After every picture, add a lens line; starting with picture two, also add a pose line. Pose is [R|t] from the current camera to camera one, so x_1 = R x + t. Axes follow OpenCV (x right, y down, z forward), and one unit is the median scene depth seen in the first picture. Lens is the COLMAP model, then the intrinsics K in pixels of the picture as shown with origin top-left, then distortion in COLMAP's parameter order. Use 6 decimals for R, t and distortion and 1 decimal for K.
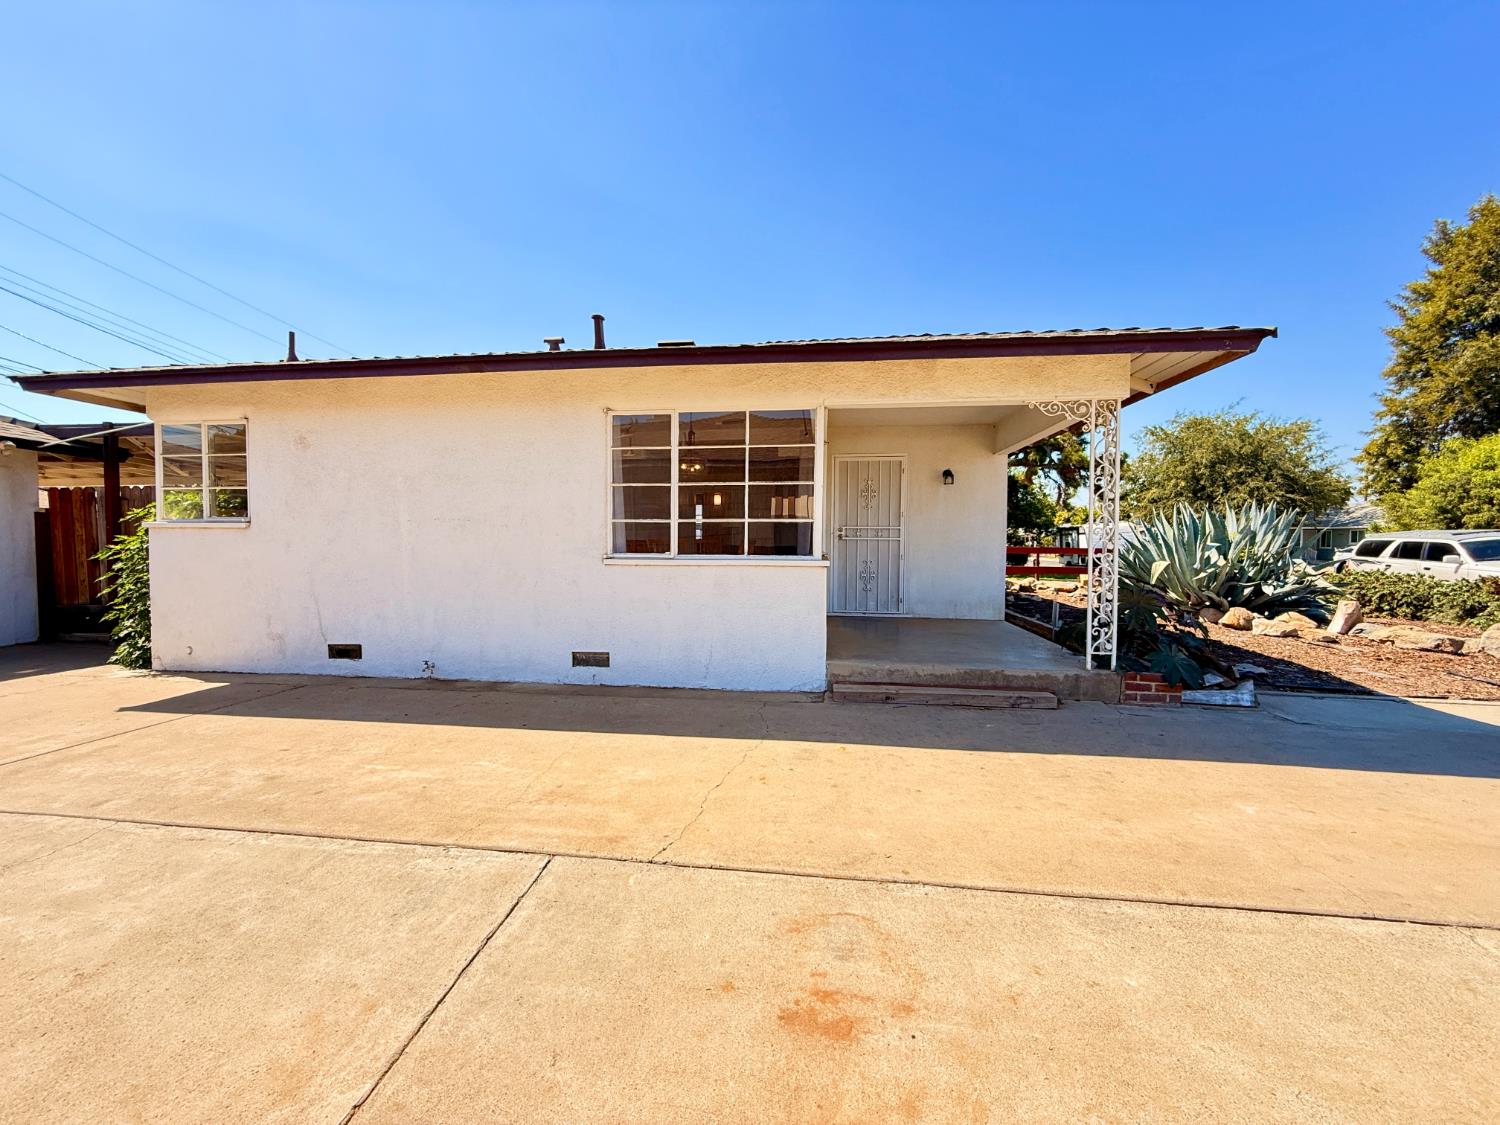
lens RADIAL K [[600.3, 0, 747.4], [0, 600.3, 562.4], [0, 0, 1]] dist [0.009191, -0.000060]
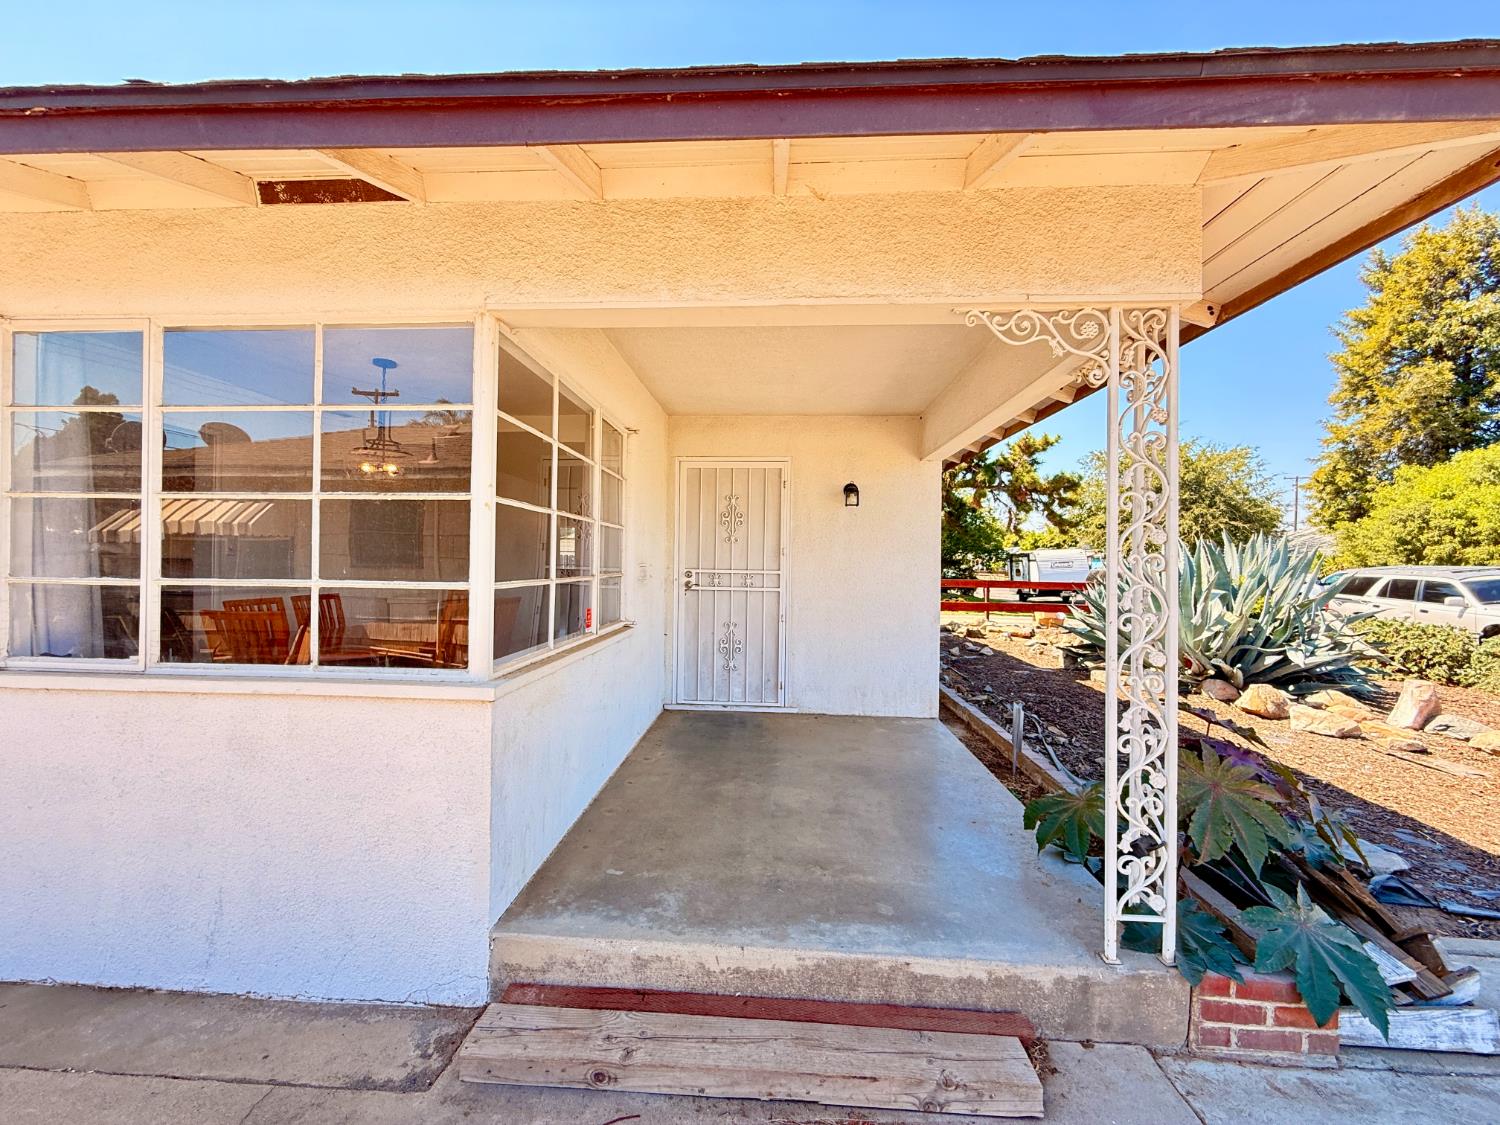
lens RADIAL K [[600.3, 0, 746.6], [0, 600.3, 563.3], [0, 0, 1]] dist [0.009191, -0.000060]
pose [[0.997628, 0.007137, 0.068463, 0.089693], [-0.005001, 0.999497, -0.031317, -0.024138], [-0.068652, 0.030900, 0.997162, 0.185658]]
